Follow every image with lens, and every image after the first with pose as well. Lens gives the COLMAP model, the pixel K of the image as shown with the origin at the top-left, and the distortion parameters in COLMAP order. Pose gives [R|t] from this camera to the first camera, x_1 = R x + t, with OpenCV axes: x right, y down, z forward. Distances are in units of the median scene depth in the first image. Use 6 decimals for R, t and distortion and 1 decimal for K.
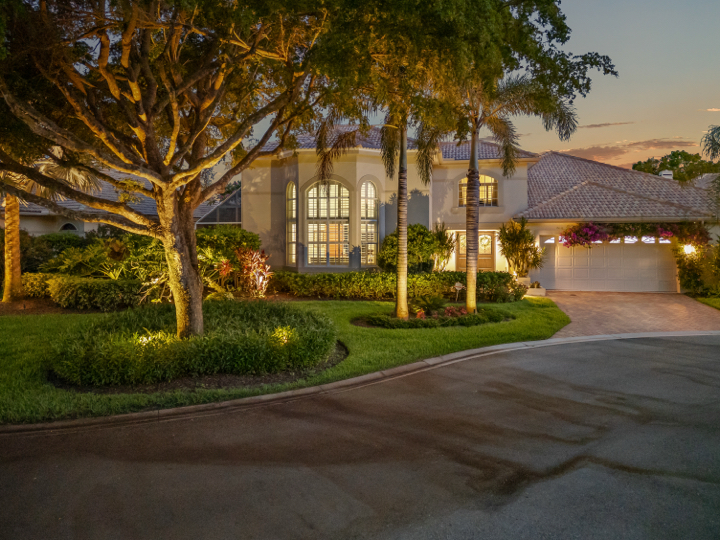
lens RADIAL K [[508.5, 0, 358.6], [0, 508.5, 228.5], [0, 0, 1]] dist [0.020743, -0.002750]
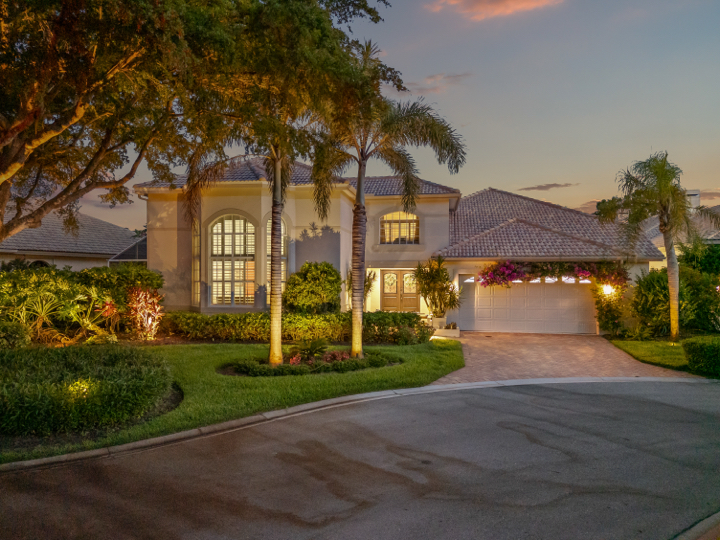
lens RADIAL K [[503.8, 0, 360.0], [0, 503.8, 270.0], [0, 0, 1]] dist [0.079918, -0.082355]
pose [[0.999666, 0.004170, 0.025524, 0.158251], [-0.004375, 0.999958, 0.007997, -0.001940], [-0.025489, -0.008106, 0.999642, 0.055243]]
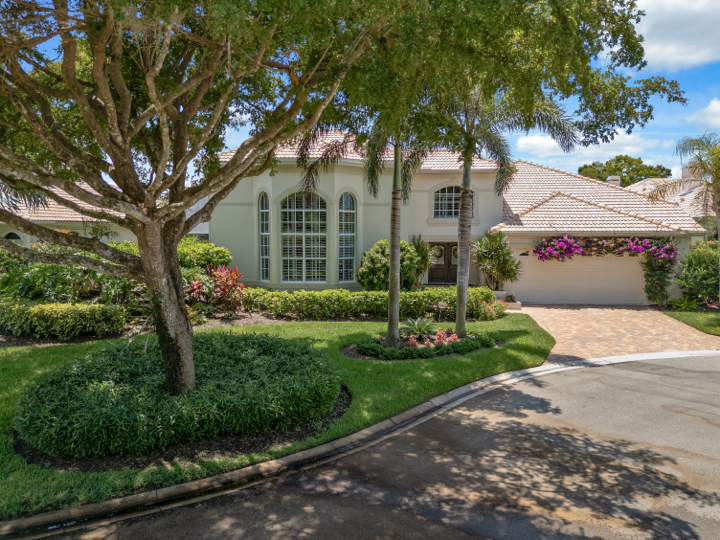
lens RADIAL K [[497.1, 0, 350.5], [0, 497.1, 269.2], [0, 0, 1]] dist [0.001577, 0.000615]
pose [[0.995799, -0.005225, 0.091422, -0.058201], [-0.003295, 0.995680, 0.092796, -0.038664], [-0.091512, -0.092707, 0.991479, 0.072906]]
